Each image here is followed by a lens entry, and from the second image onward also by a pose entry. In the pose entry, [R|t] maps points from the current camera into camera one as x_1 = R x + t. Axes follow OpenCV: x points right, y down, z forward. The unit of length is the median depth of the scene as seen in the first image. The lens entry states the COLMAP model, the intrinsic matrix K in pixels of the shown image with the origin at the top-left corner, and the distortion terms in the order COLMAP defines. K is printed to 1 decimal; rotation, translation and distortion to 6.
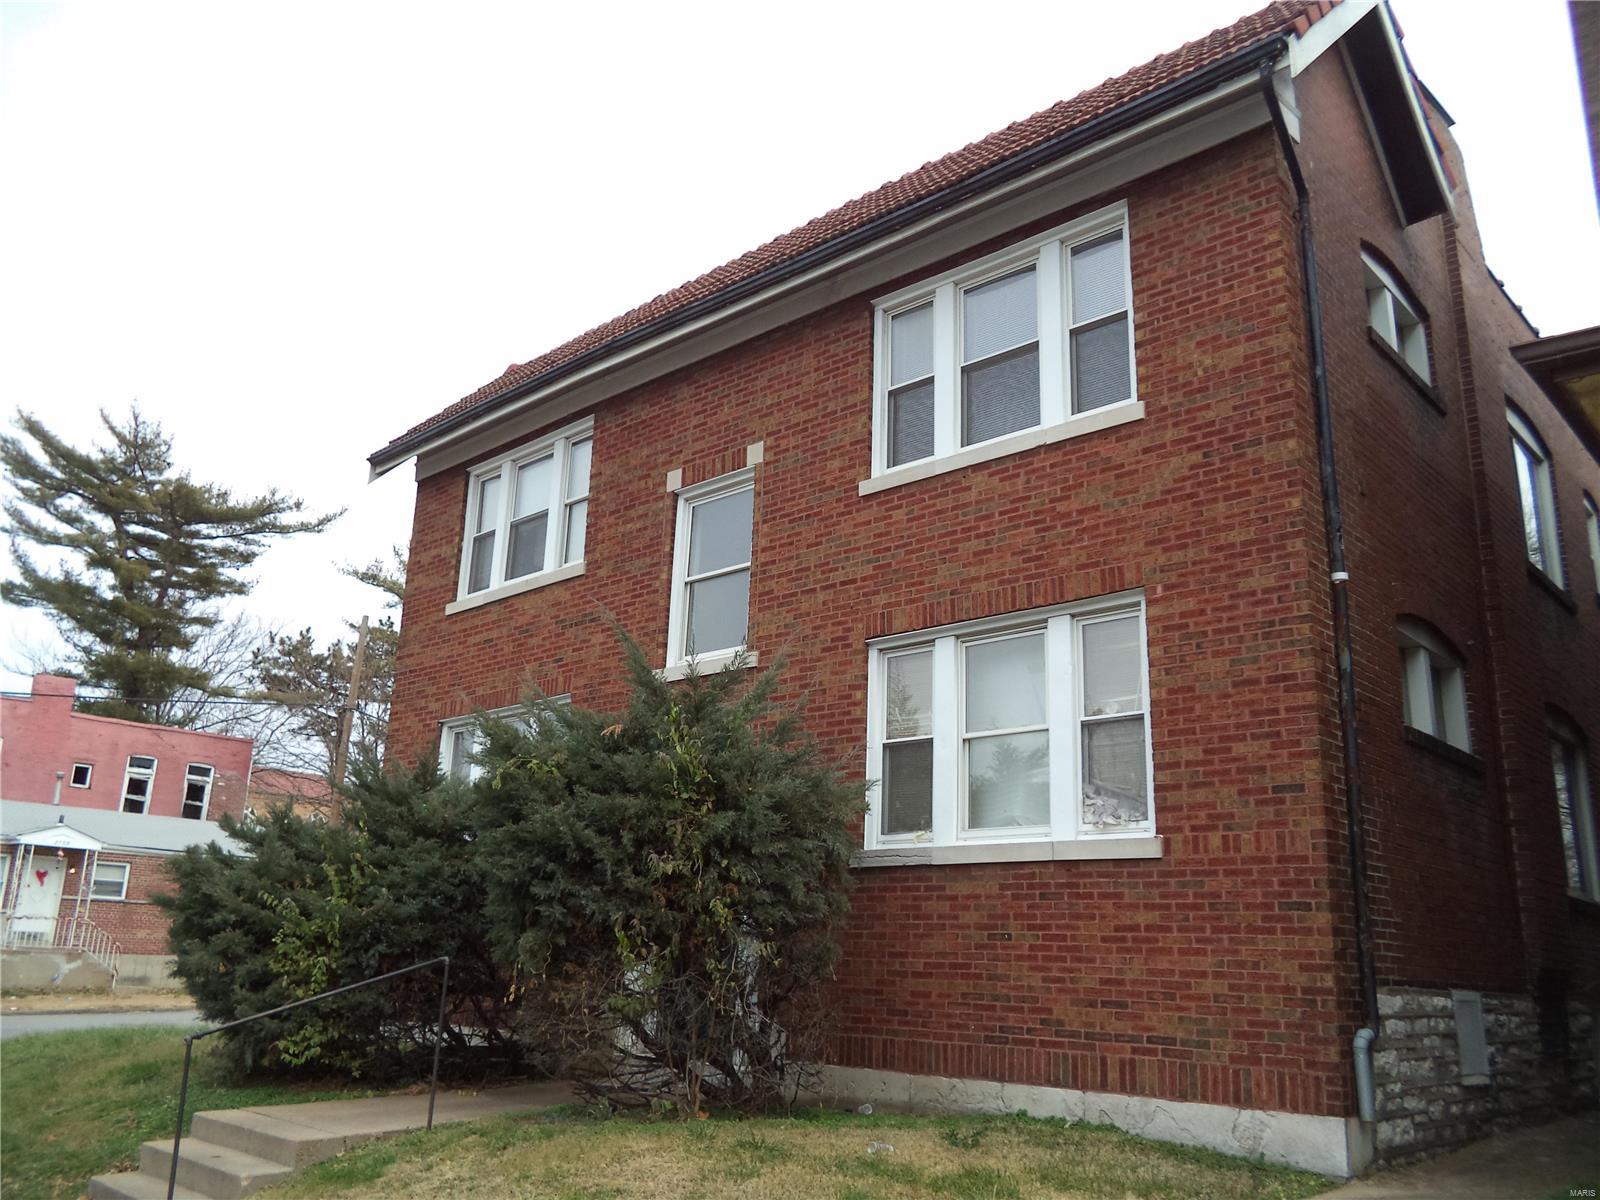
lens RADIAL K [[1286.7, 0, 794.5], [0, 1286.7, 608.6], [0, 0, 1]] dist [-0.047852, 0.012937]
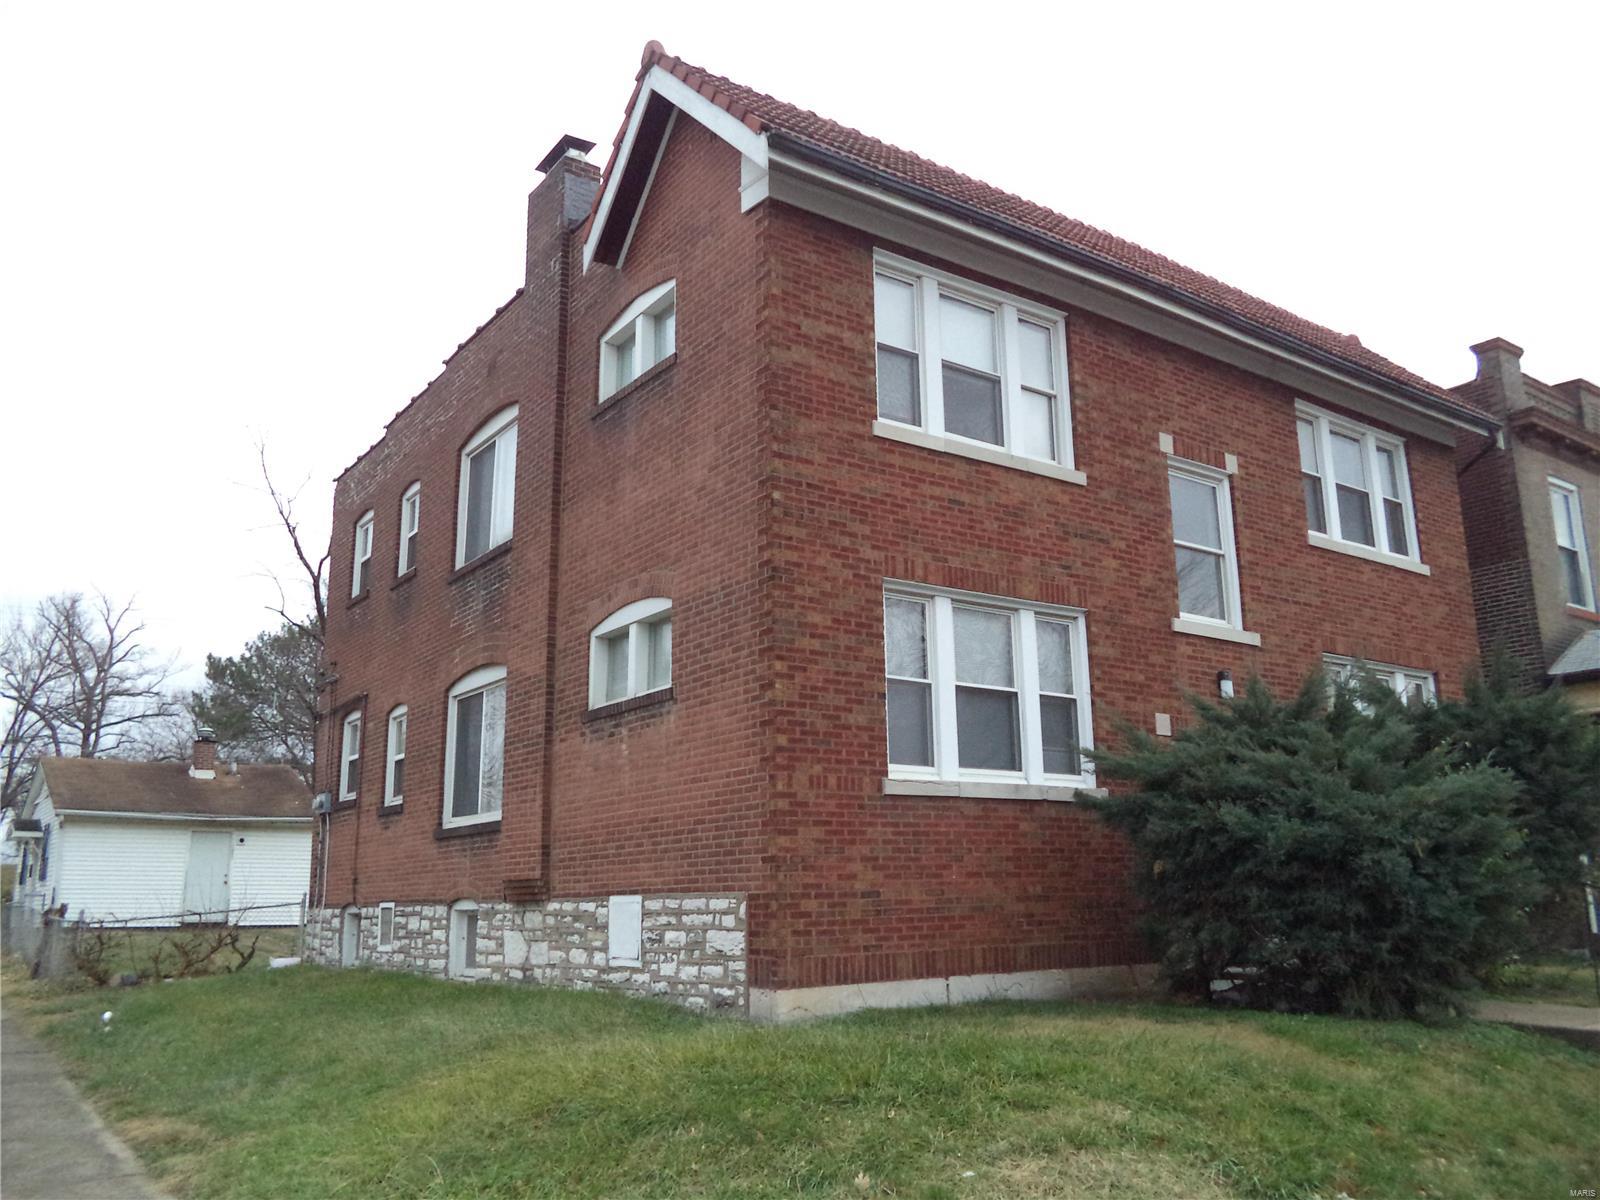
lens RADIAL K [[1243.8, 0, 723.4], [0, 1243.8, 618.5], [0, 0, 1]] dist [-0.031745, 0.002723]
pose [[0.247070, 0.176970, 0.952701, -1.575851], [-0.253435, 0.960760, -0.112742, 0.345771], [-0.935268, -0.213593, 0.282225, 1.409538]]
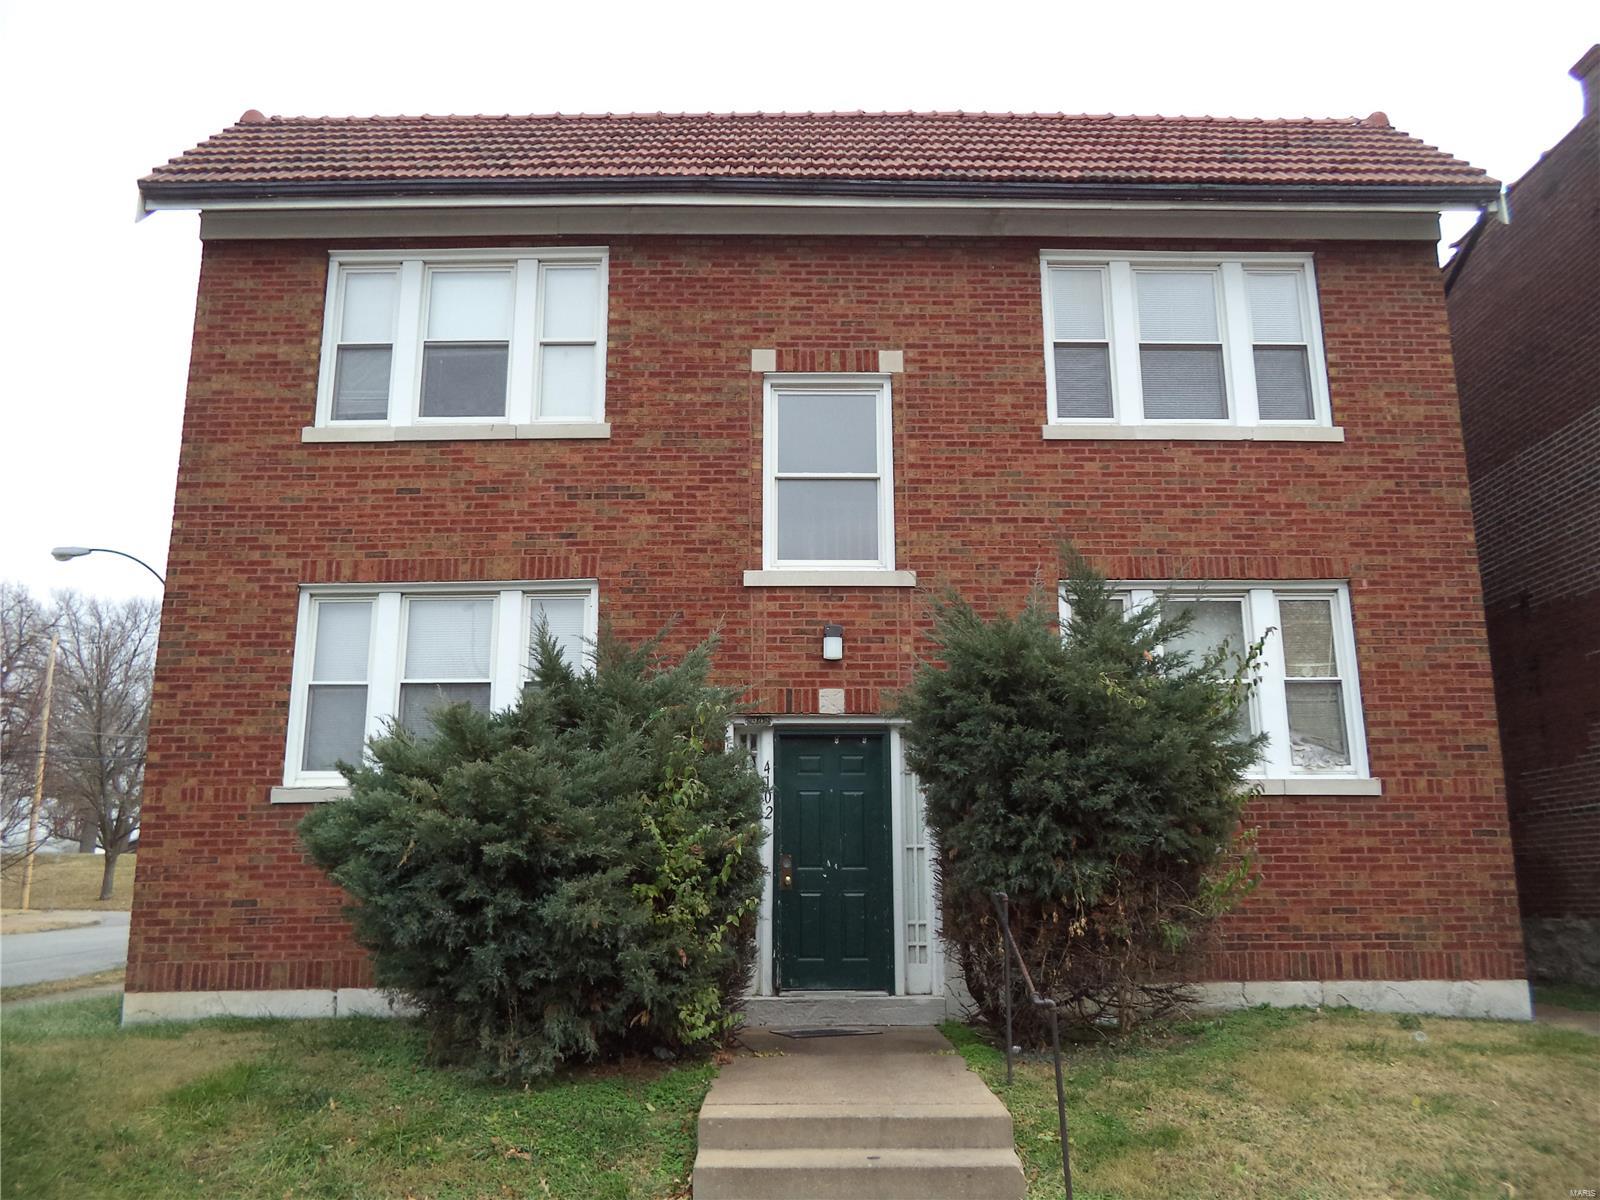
lens RADIAL K [[1286.7, 0, 808.6], [0, 1286.7, 646.5], [0, 0, 1]] dist [-0.047852, 0.012937]
pose [[0.723420, 0.109928, 0.681601, -0.900655], [-0.156792, 0.987606, 0.007131, 0.115865], [-0.672369, -0.112028, 0.731689, 0.424828]]
